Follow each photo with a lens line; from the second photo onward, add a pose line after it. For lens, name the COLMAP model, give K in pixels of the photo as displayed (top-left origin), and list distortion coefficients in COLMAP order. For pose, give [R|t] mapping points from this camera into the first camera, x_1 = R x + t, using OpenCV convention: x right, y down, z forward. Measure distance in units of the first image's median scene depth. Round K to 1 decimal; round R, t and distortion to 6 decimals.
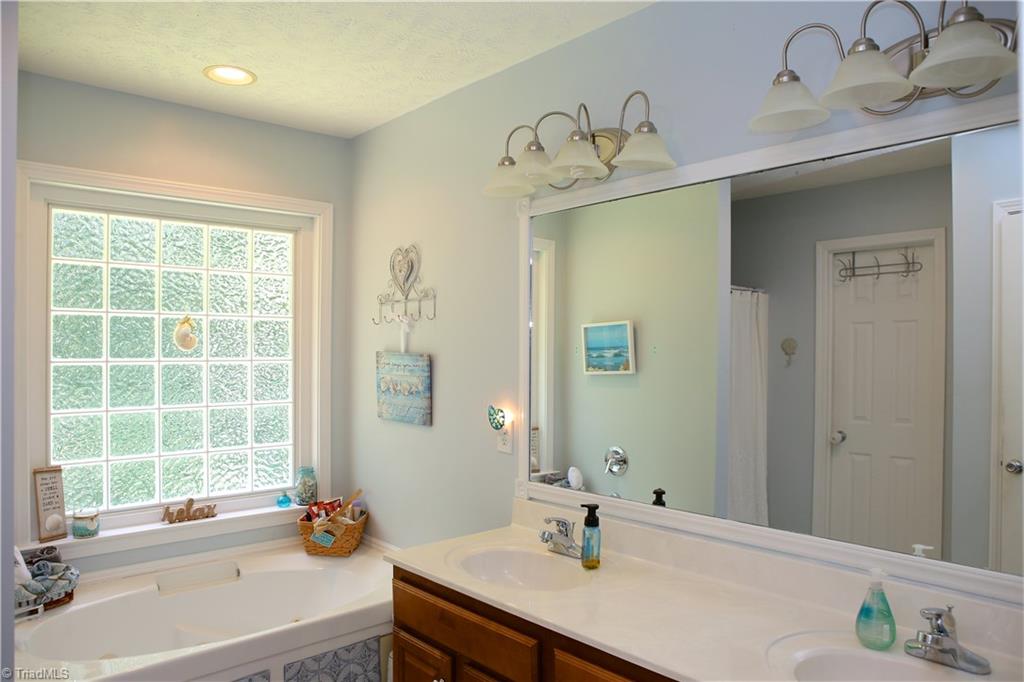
lens RADIAL K [[706.5, 0, 512.0], [0, 706.5, 347.2], [0, 0, 1]] dist [-0.093212, 0.061819]
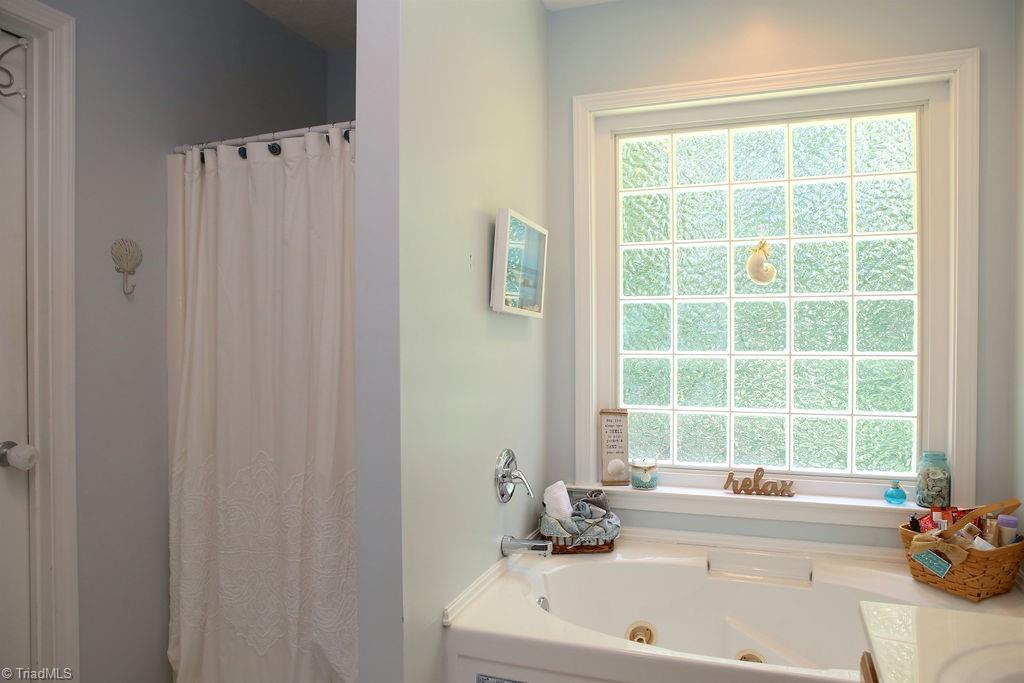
lens RADIAL K [[706.5, 0, 513.0], [0, 706.5, 345.0], [0, 0, 1]] dist [-0.093212, 0.061819]
pose [[0.460137, 0.009344, -0.887799, 0.120212], [0.006470, 0.999883, 0.013878, 0.063824], [0.887824, -0.012130, 0.460023, 0.379253]]
